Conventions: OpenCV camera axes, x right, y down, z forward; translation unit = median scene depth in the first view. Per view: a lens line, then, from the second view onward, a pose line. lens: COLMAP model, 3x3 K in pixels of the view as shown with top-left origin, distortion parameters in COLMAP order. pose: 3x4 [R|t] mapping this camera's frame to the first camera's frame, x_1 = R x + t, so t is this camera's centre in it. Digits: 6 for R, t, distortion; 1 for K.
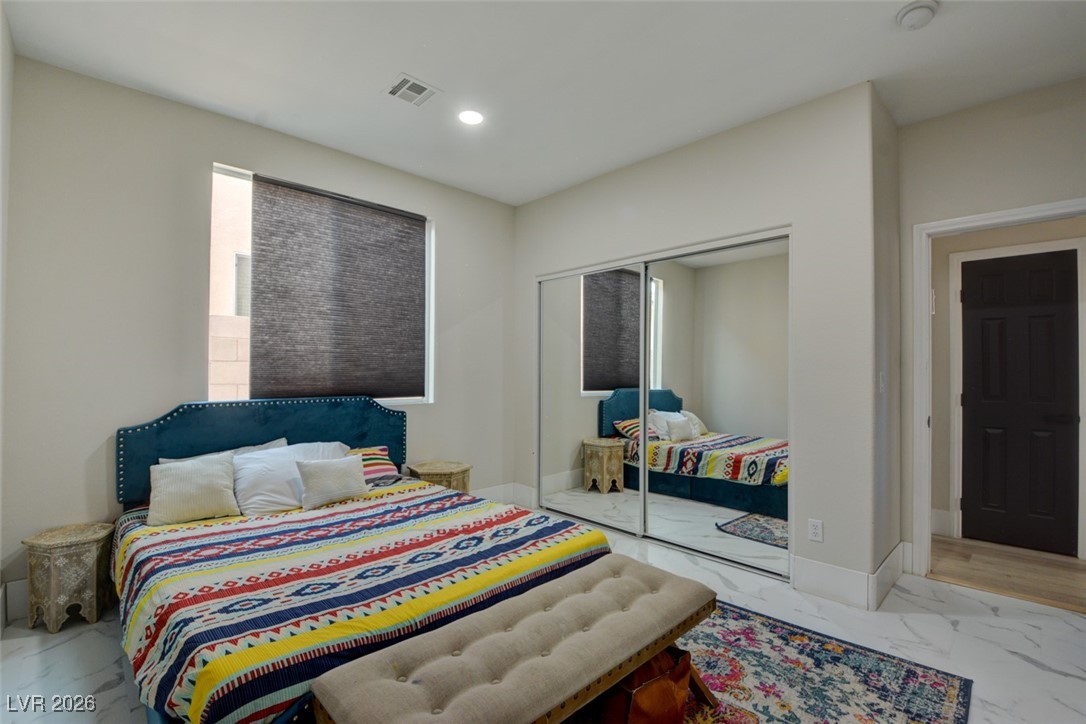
lens RADIAL K [[481.6, 0, 537.5], [0, 481.6, 370.5], [0, 0, 1]] dist [0.000110, -0.016054]
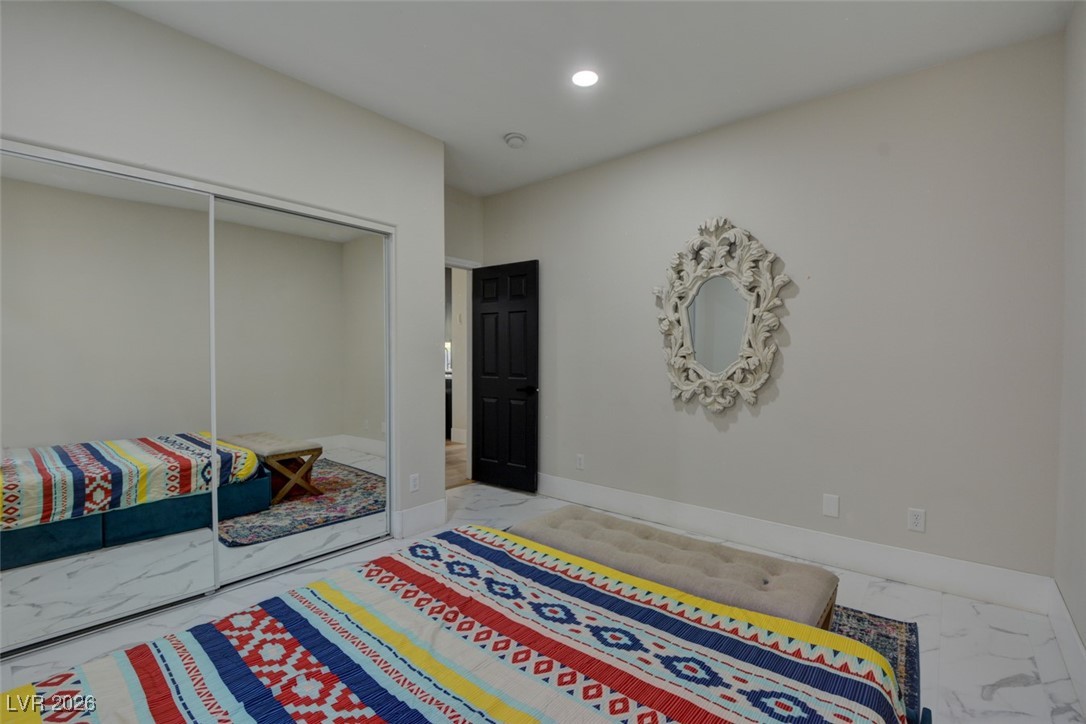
lens RADIAL K [[481.6, 0, 537.5], [0, 481.6, 370.5], [0, 0, 1]] dist [0.000110, -0.016054]
pose [[-0.118674, -0.026467, 0.992580, -0.442623], [-0.007397, 0.999640, 0.025771, 0.000577], [-0.992906, -0.004283, -0.118827, 0.518401]]
